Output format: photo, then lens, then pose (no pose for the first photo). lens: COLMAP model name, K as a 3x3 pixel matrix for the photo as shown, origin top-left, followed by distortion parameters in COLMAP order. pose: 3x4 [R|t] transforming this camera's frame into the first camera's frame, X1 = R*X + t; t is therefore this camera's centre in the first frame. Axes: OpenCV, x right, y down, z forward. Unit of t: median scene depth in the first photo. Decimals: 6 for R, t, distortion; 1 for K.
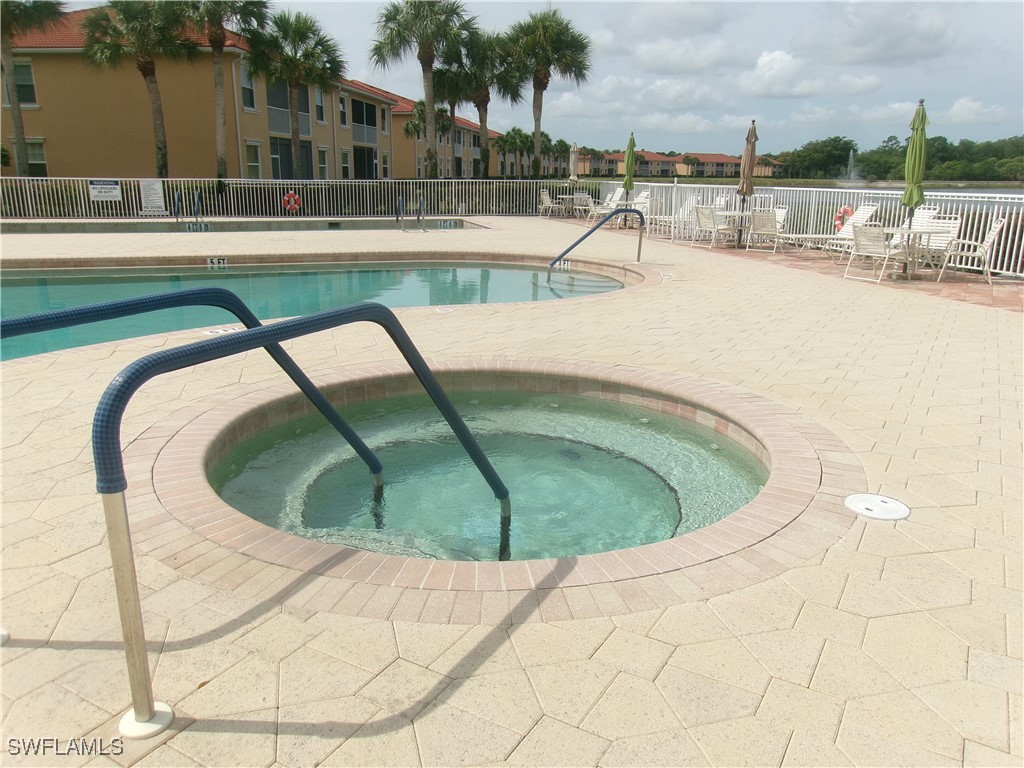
lens RADIAL K [[800.5, 0, 515.8], [0, 800.5, 384.5], [0, 0, 1]] dist [-0.034090, 0.064473]
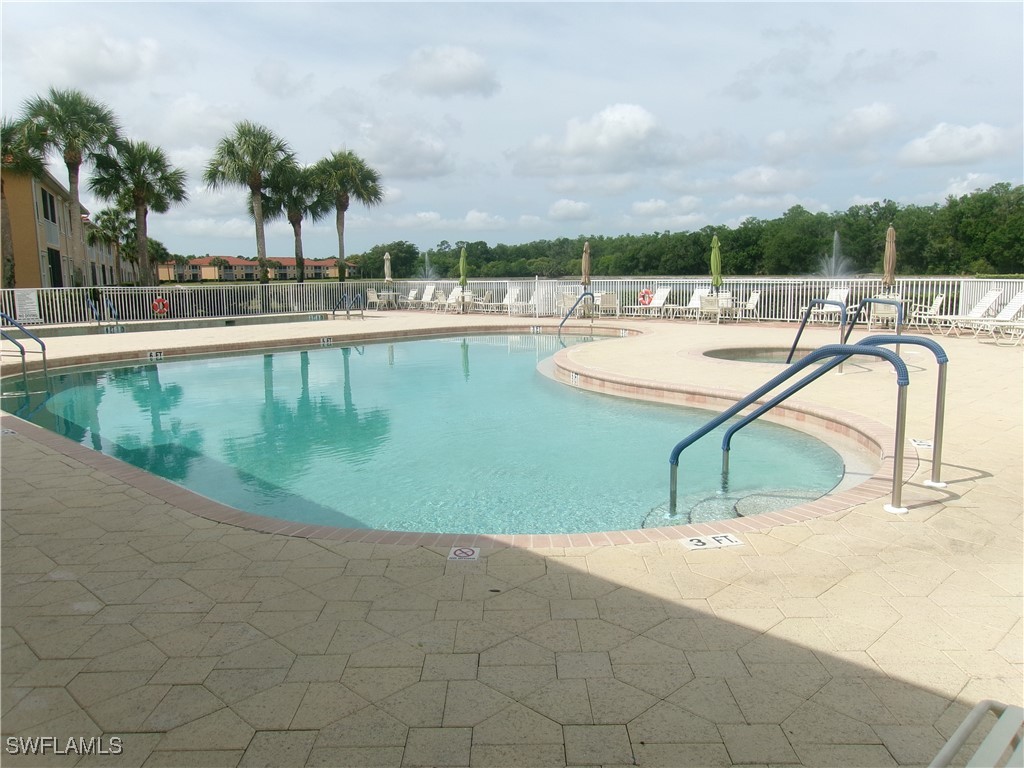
lens RADIAL K [[800.5, 0, 511.1], [0, 800.5, 384.7], [0, 0, 1]] dist [-0.034090, 0.064473]
pose [[0.857311, -0.091306, 0.506636, -0.409141], [0.152775, 0.984935, -0.081015, 0.041436], [-0.491607, 0.146857, 0.858345, -0.167403]]
